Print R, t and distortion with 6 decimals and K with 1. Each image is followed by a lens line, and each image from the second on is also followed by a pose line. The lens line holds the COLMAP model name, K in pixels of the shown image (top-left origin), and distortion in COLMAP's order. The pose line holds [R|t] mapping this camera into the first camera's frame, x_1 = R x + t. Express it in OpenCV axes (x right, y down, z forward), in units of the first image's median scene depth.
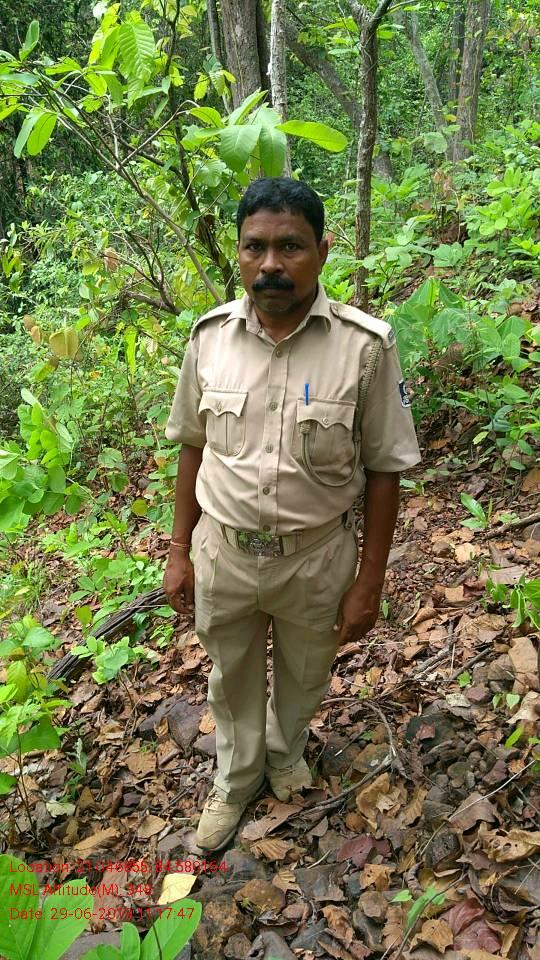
lens RADIAL K [[767.2, 0, 270.0], [0, 767.2, 480.0], [0, 0, 1]] dist [0.068560, -0.081709]
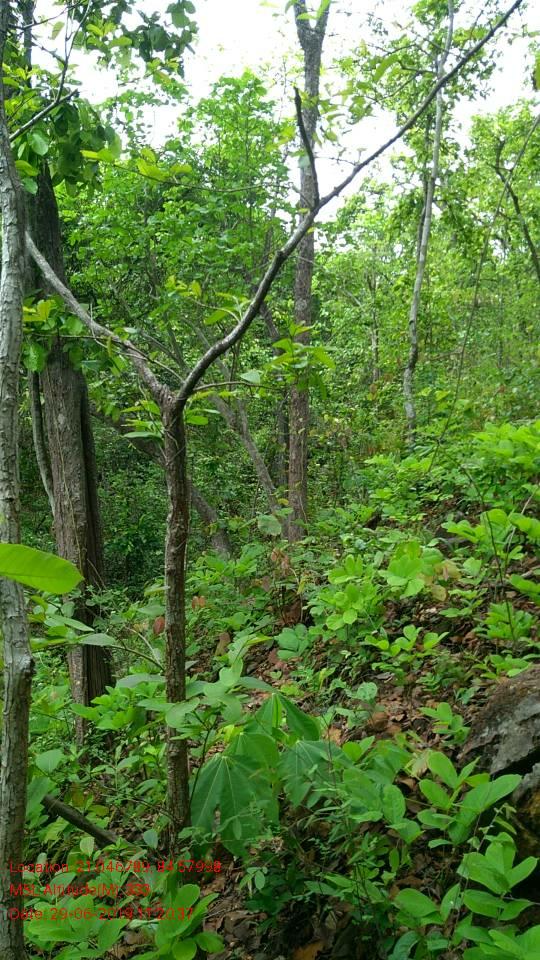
lens RADIAL K [[767.2, 0, 270.0], [0, 767.2, 480.0], [0, 0, 1]] dist [0.068560, -0.081709]
pose [[0.981920, 0.014529, 0.188739, 0.040751], [0.070309, 0.897735, -0.434889, -0.087293], [-0.175756, 0.440296, 0.880482, 0.168286]]
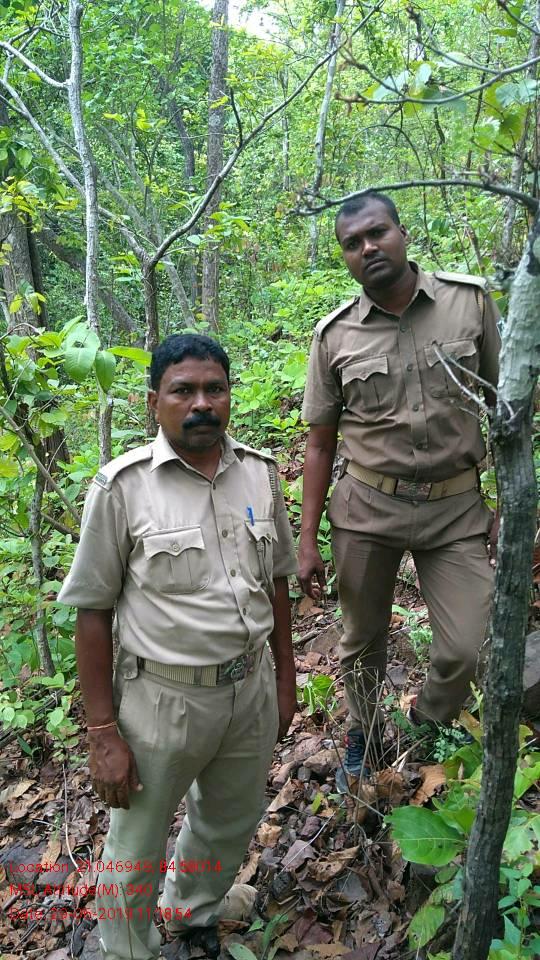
lens RADIAL K [[749.5, 0, 270.0], [0, 749.5, 480.0], [0, 0, 1]] dist [0.102439, -0.123224]
pose [[0.951462, -0.034034, 0.305879, -0.042103], [0.095967, 0.977123, -0.189793, 0.013866], [-0.292422, 0.209935, 0.932961, -0.084600]]
